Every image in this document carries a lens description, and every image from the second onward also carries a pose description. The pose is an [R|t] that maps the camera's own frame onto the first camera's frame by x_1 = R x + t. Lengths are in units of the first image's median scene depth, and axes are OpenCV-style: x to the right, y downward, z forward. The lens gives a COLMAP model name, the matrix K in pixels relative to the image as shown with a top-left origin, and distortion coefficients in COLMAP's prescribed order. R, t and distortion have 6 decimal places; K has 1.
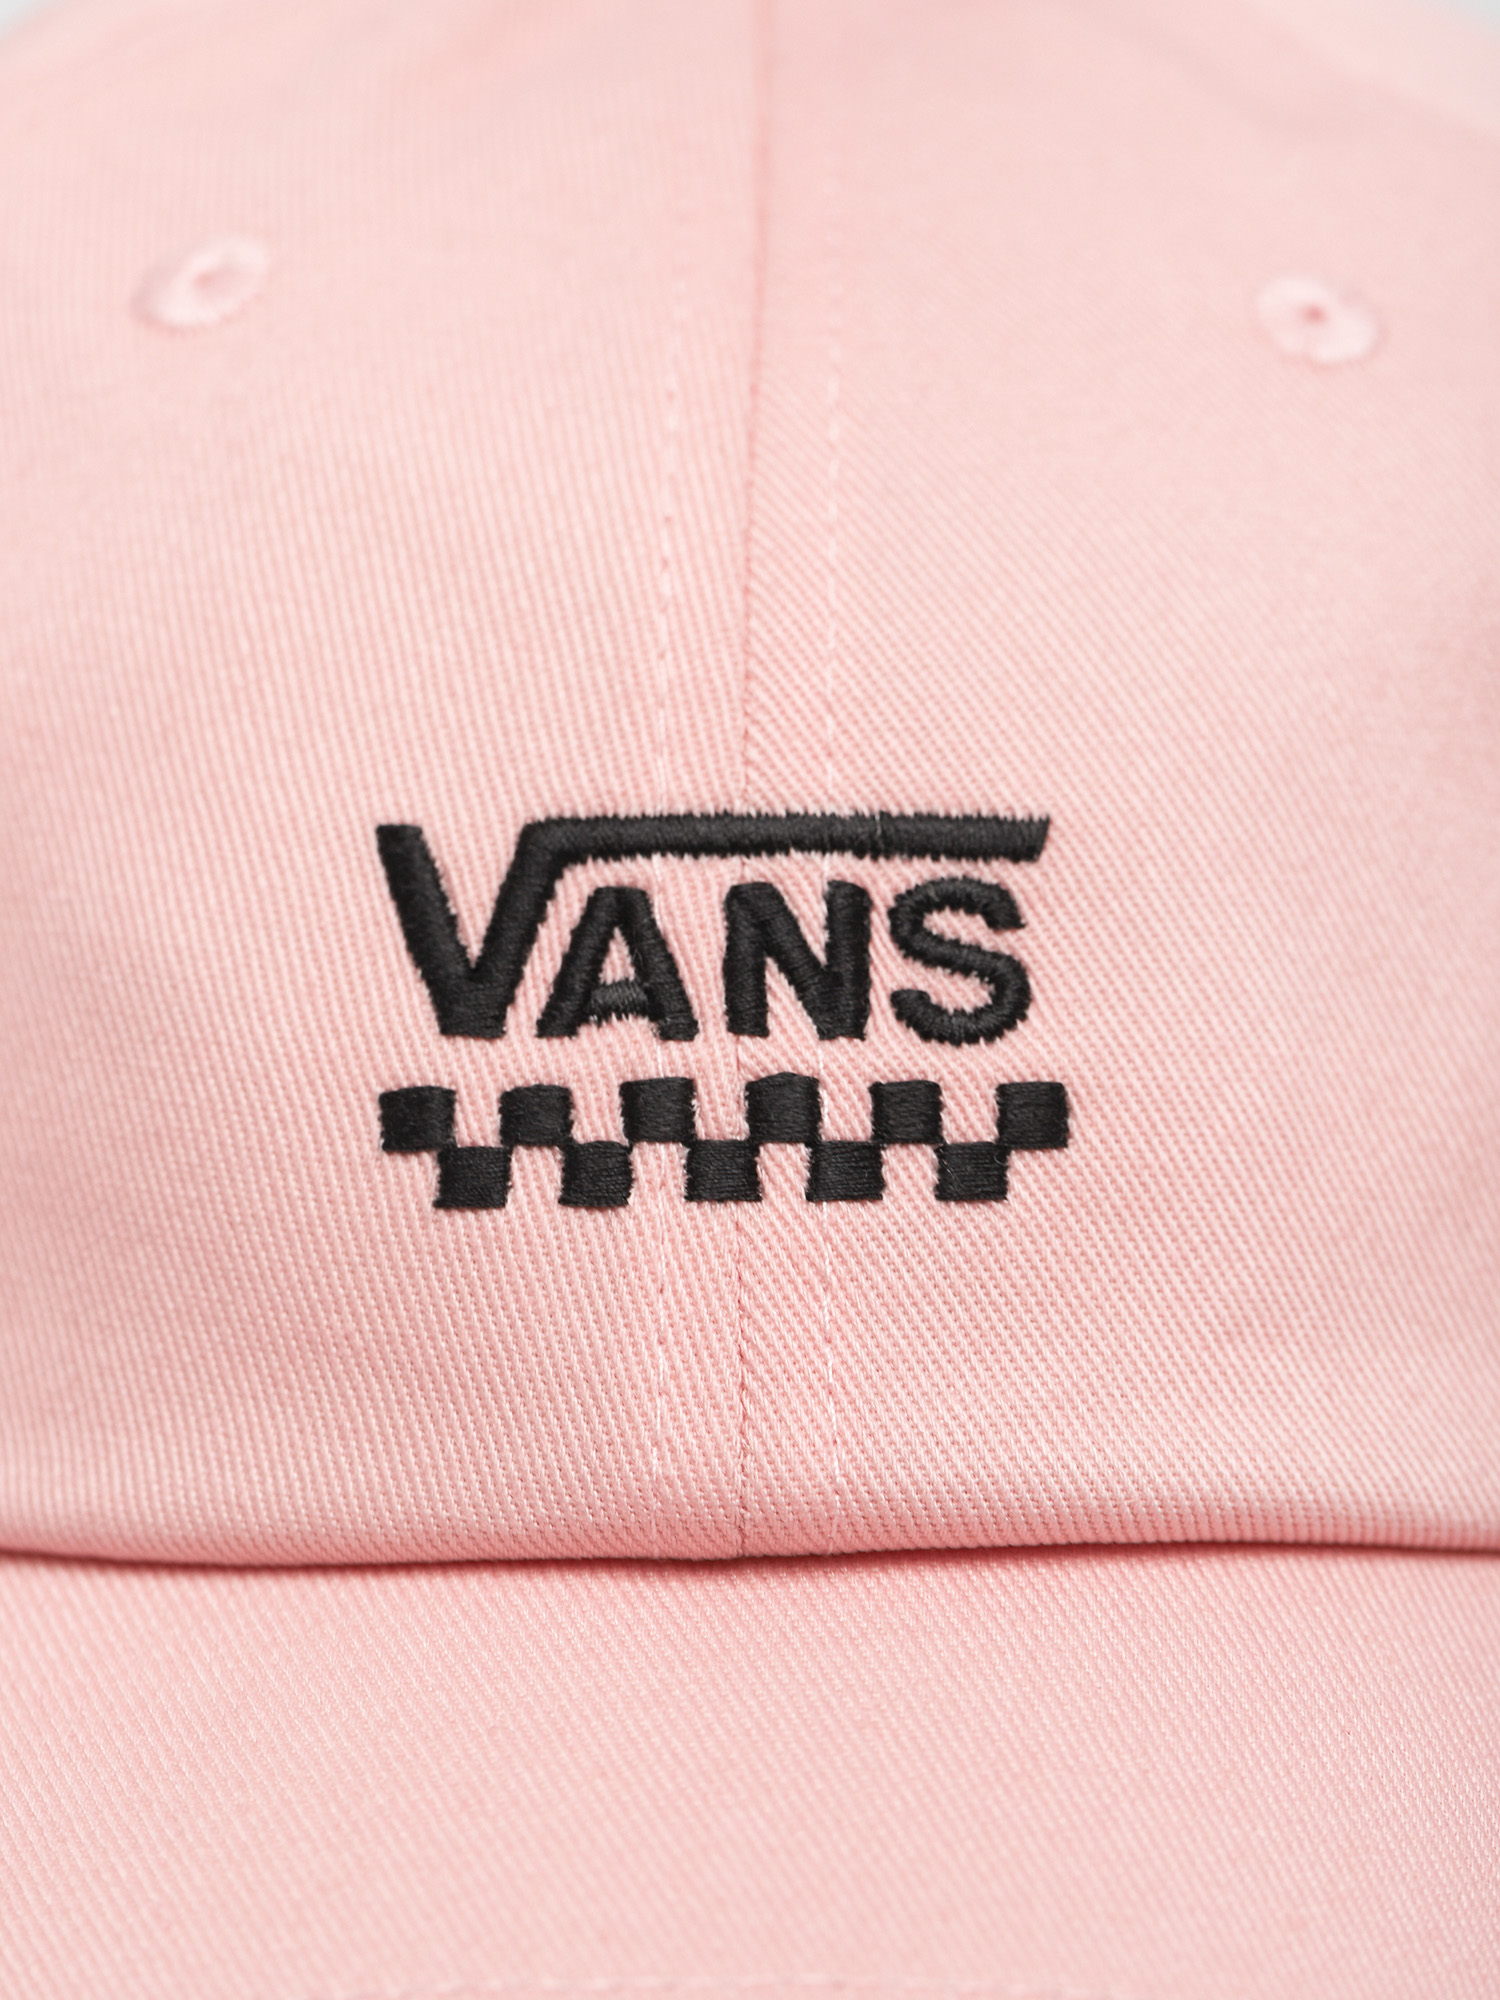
lens RADIAL K [[7371.1, 0, 750.7], [0, 7371.1, 999.2], [0, 0, 1]] dist [-0.122016, 0.000000]
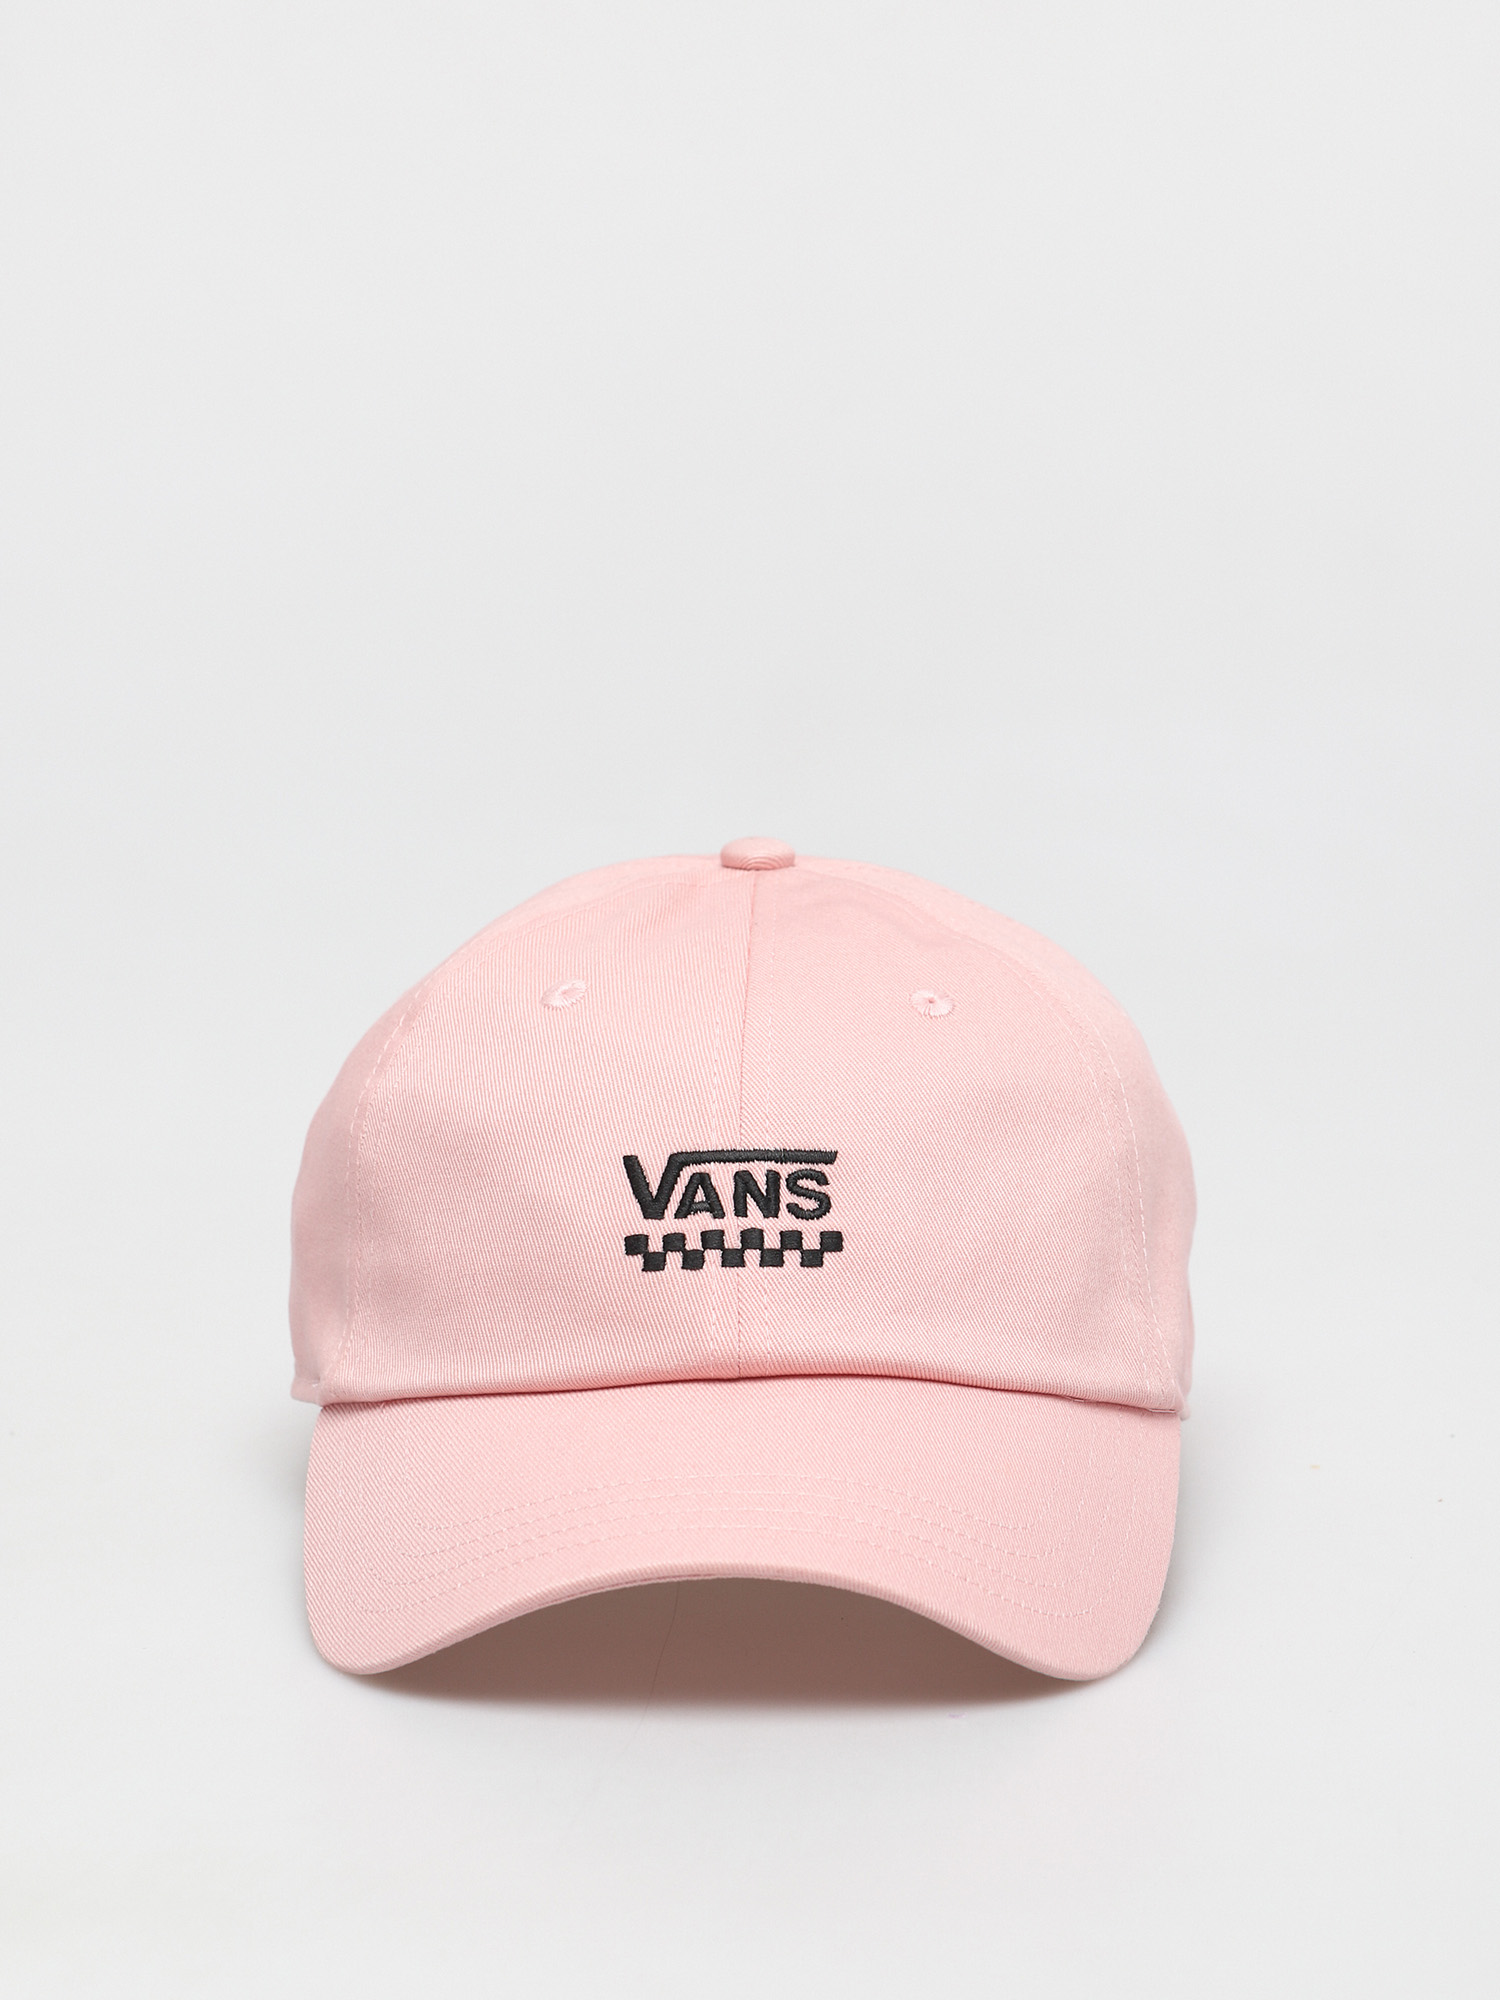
lens RADIAL K [[7371.1, 0, 749.8], [0, 7371.1, 1001.3], [0, 0, 1]] dist [-0.122016, 0.000000]
pose [[0.999767, -0.007183, -0.020351, 0.068200], [0.003904, 0.987623, -0.156801, 0.408423], [0.021225, 0.156685, 0.987421, -2.131552]]
